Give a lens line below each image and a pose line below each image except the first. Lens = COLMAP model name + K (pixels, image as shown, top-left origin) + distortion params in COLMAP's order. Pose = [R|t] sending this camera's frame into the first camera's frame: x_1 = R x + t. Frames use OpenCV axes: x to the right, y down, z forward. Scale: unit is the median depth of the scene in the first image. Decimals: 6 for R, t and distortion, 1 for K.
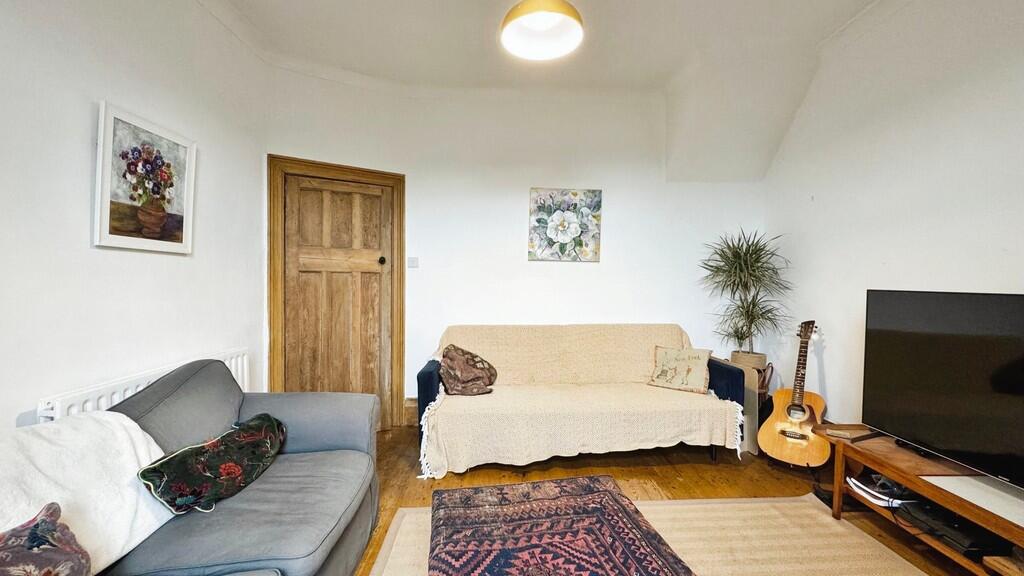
lens RADIAL K [[415.9, 0, 512.0], [0, 415.9, 288.0], [0, 0, 1]] dist [-0.002234, -0.000073]
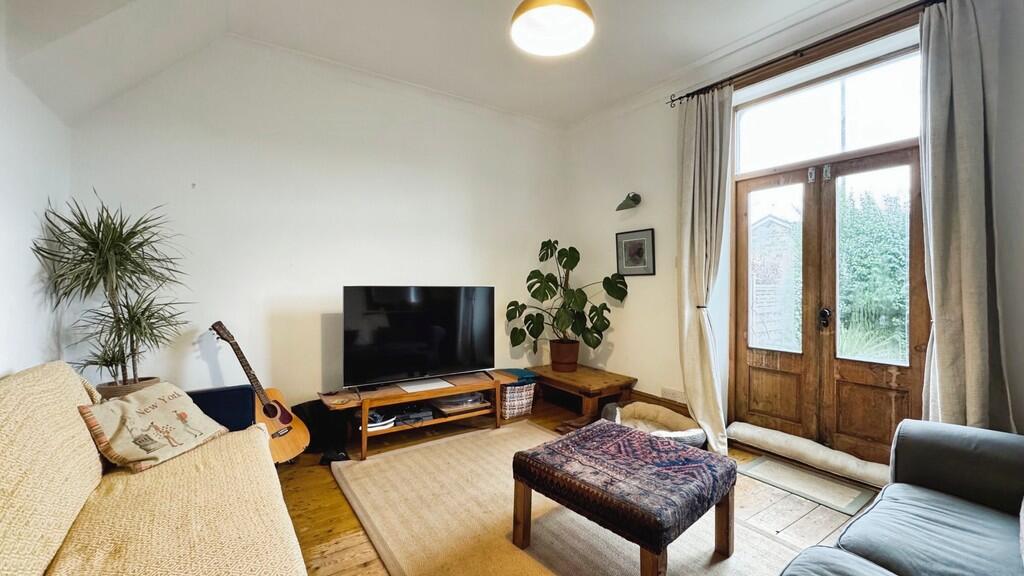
lens RADIAL K [[409.9, 0, 512.0], [0, 409.9, 288.0], [0, 0, 1]] dist [0.000404, 0.000224]
pose [[-0.542733, -0.020548, 0.839654, -0.538596], [0.008220, 0.999523, 0.029774, -0.023524], [-0.839865, 0.023062, -0.542305, 1.258257]]
